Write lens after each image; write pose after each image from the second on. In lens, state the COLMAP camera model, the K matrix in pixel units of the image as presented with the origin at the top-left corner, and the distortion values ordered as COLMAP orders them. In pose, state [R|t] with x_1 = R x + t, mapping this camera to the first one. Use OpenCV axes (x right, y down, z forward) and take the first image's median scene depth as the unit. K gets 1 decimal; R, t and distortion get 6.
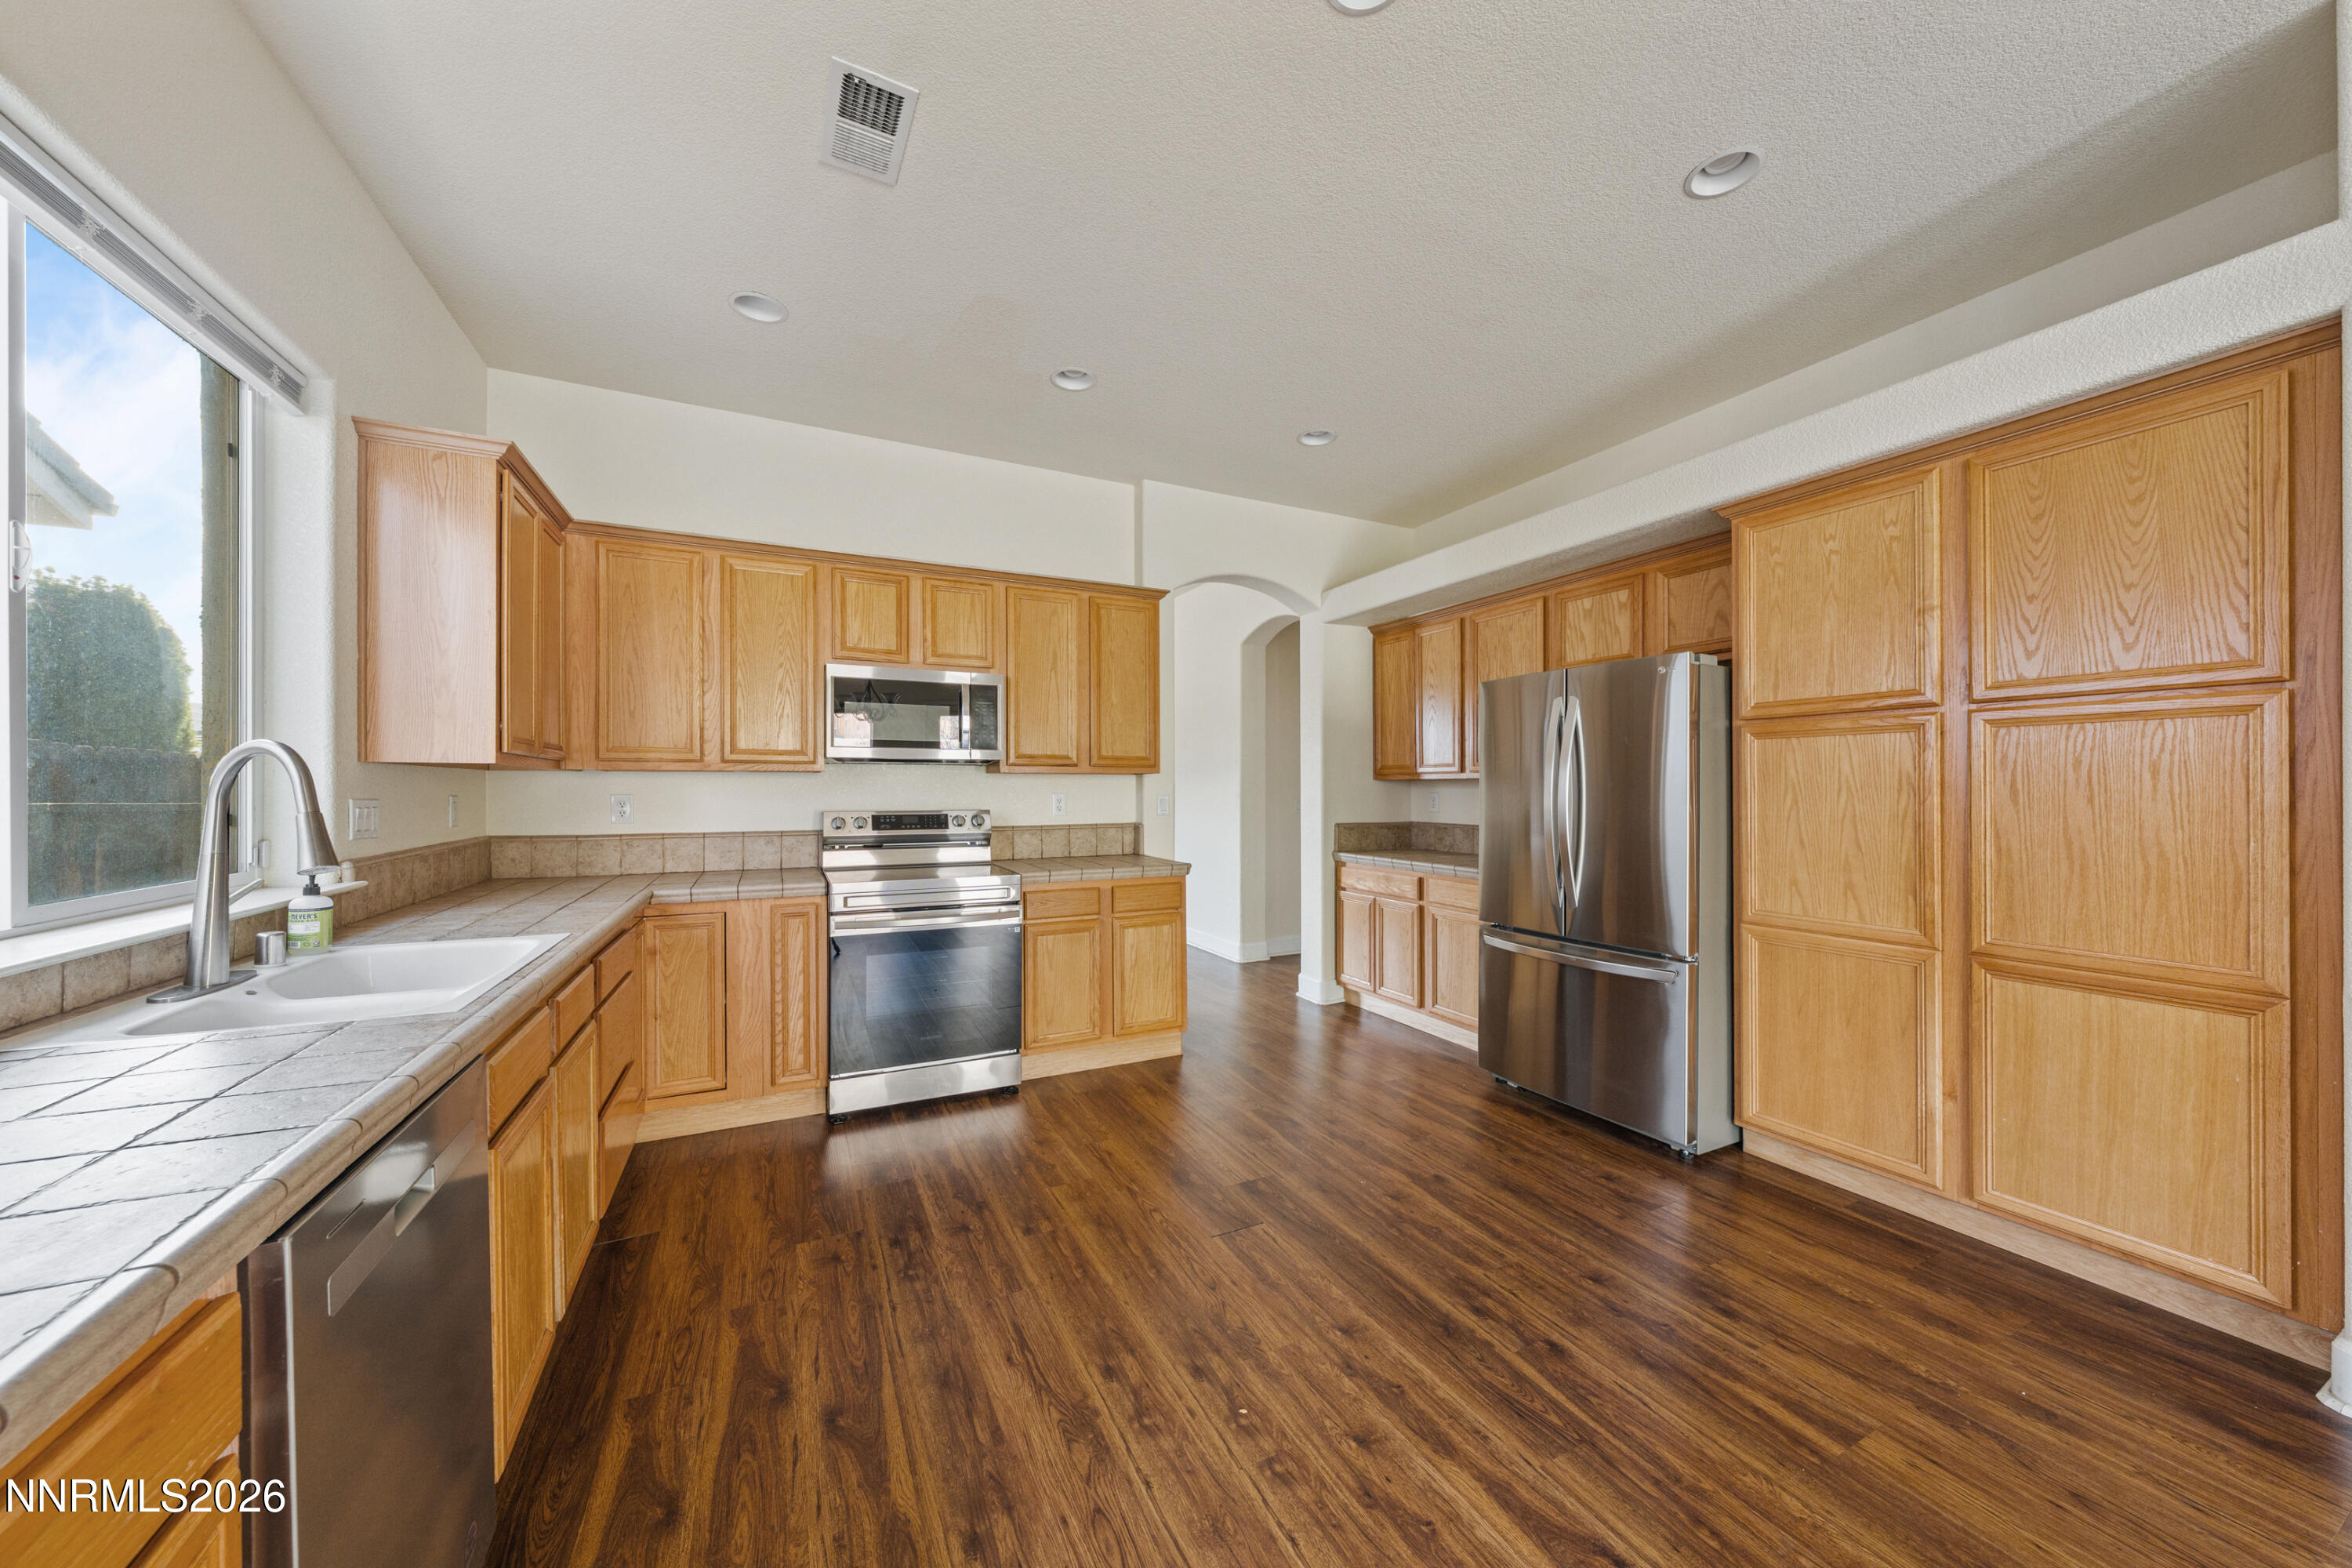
lens RADIAL K [[812.9, 0, 1172.9], [0, 812.9, 792.3], [0, 0, 1]] dist [0.000099, -0.000004]
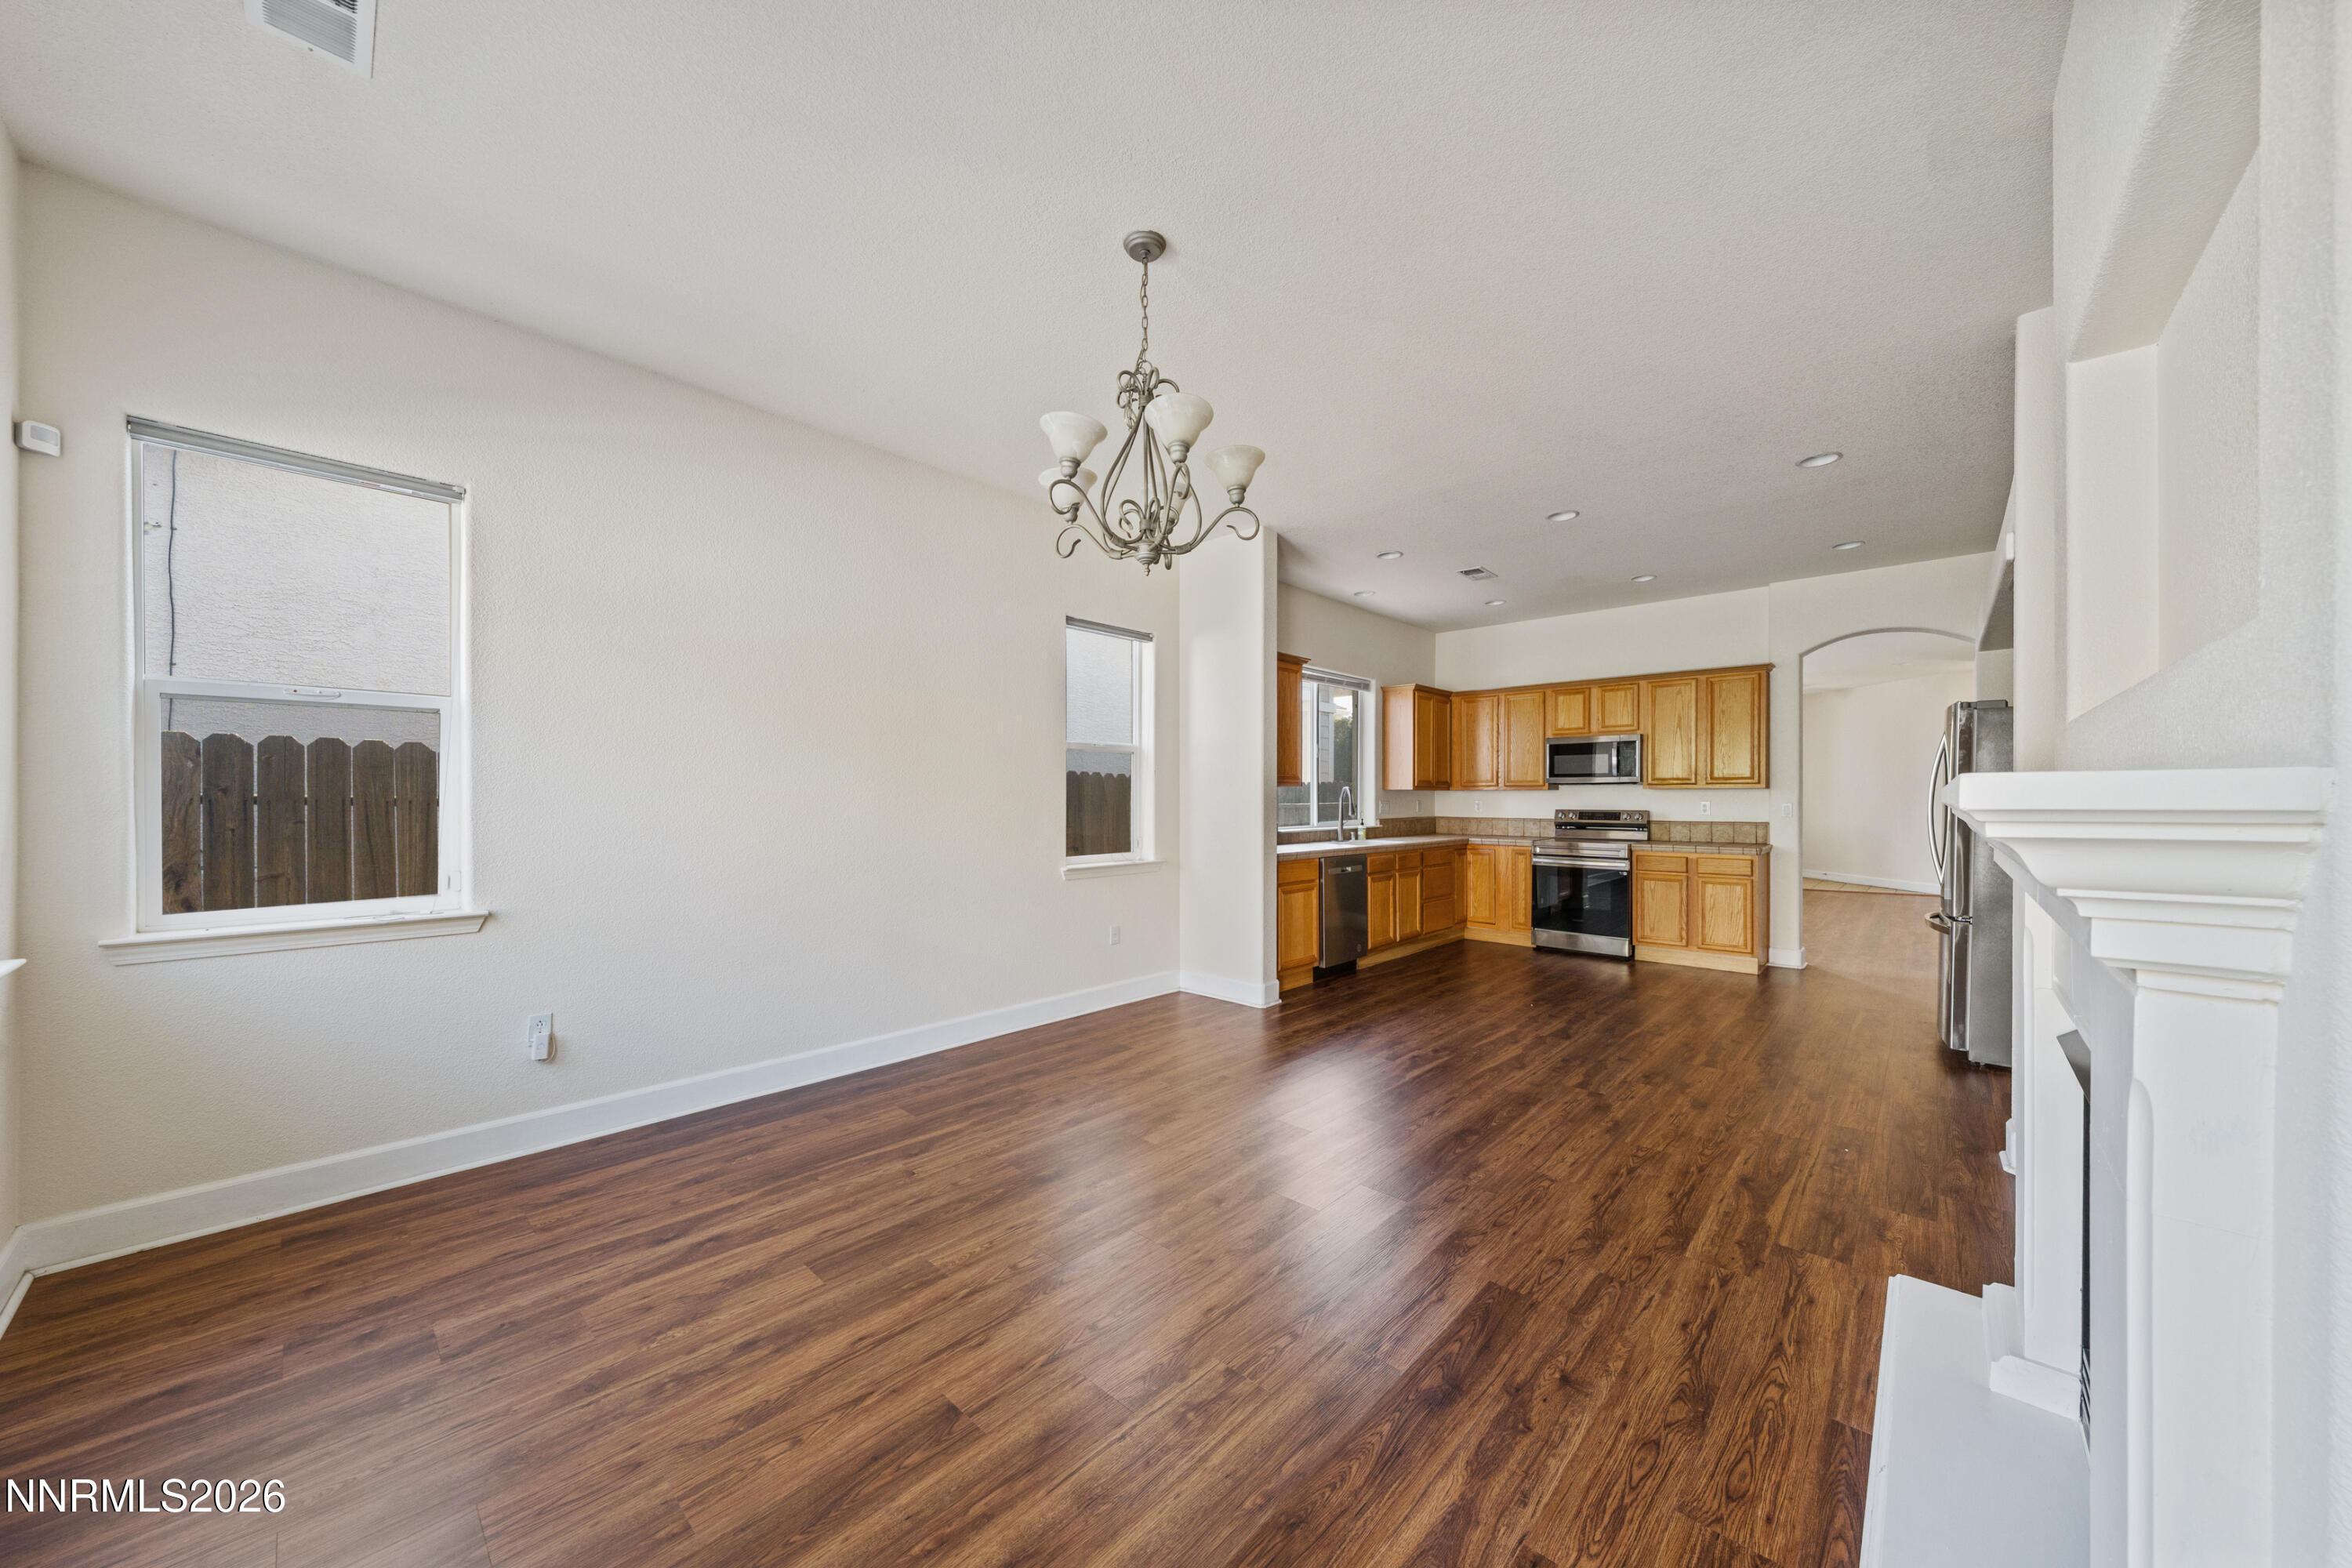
lens RADIAL K [[811.4, 0, 1189.9], [0, 811.4, 803.1], [0, 0, 1]] dist [-0.000151, 0.000000]
pose [[0.373108, 0.007401, -0.927758, 1.119702], [-0.006921, 0.999963, 0.005194, 0.004731], [0.927762, 0.004483, 0.373146, -0.601897]]
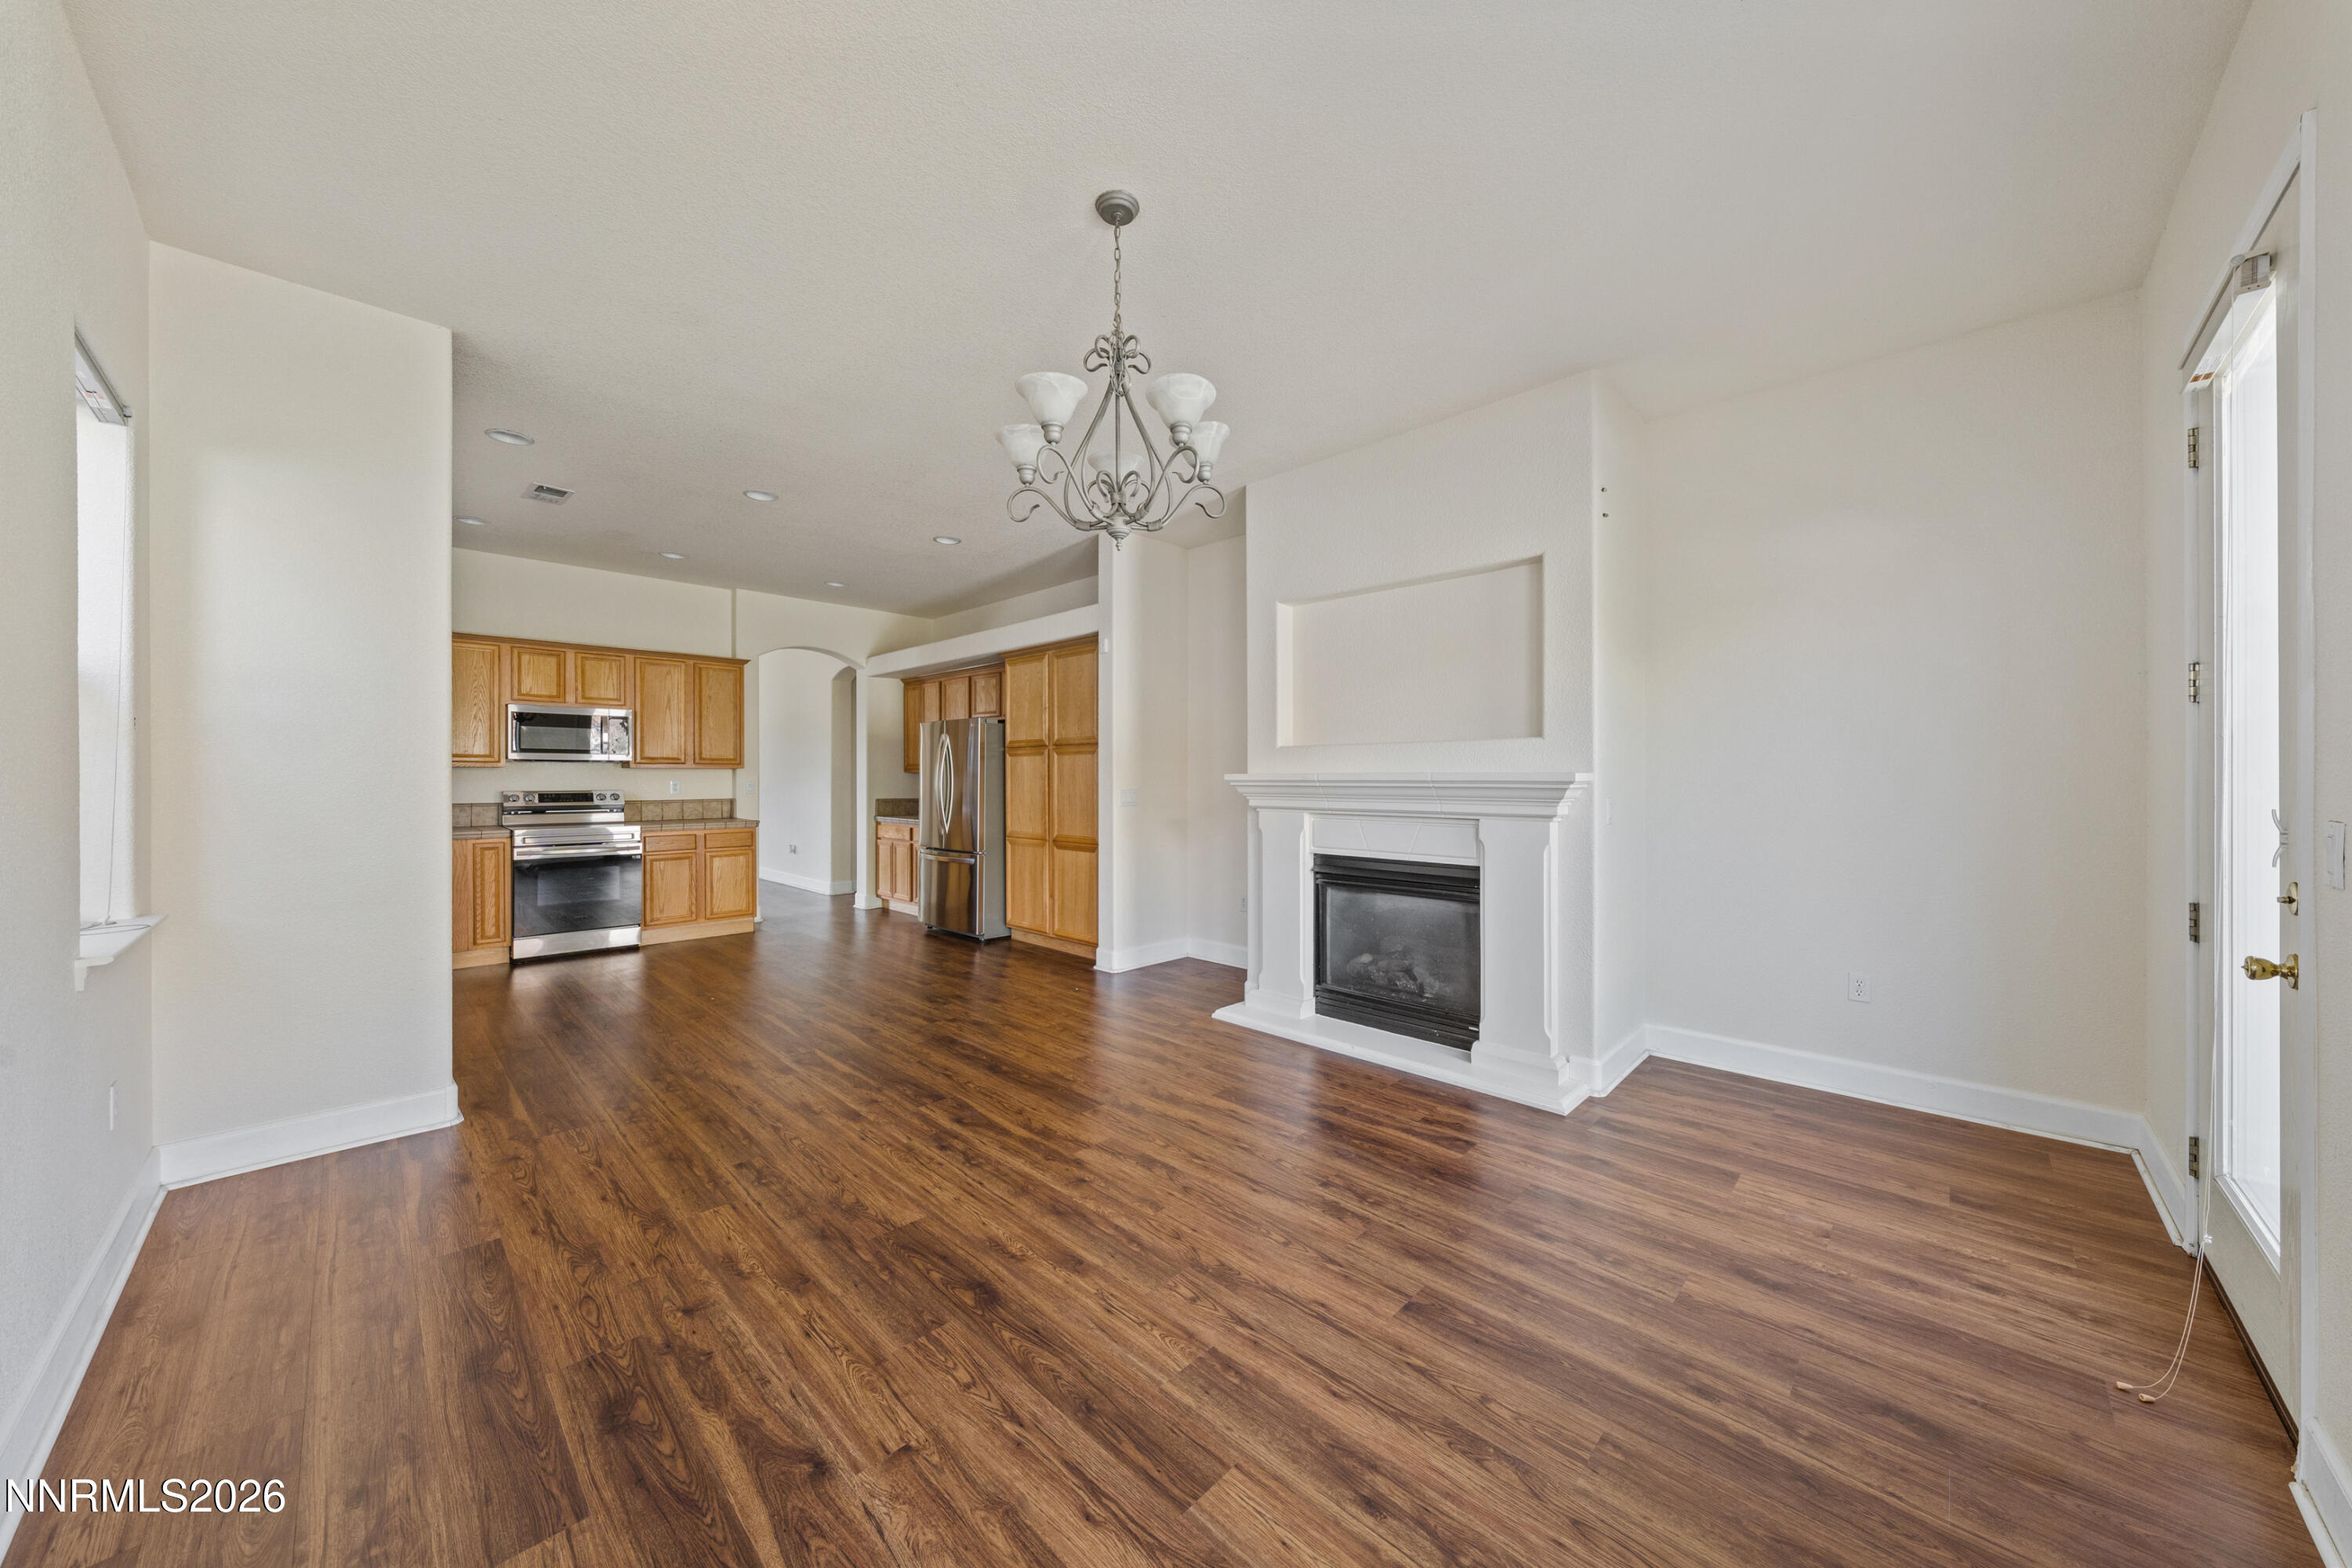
lens RADIAL K [[798.1, 0, 1176.0], [0, 798.1, 784.0], [0, 0, 1]] dist [0.000141, 0.000000]
pose [[0.940972, -0.000643, 0.338483, 0.311204], [-0.000171, 0.999997, 0.002375, 0.005435], [-0.338483, -0.002293, 0.940970, -1.002207]]
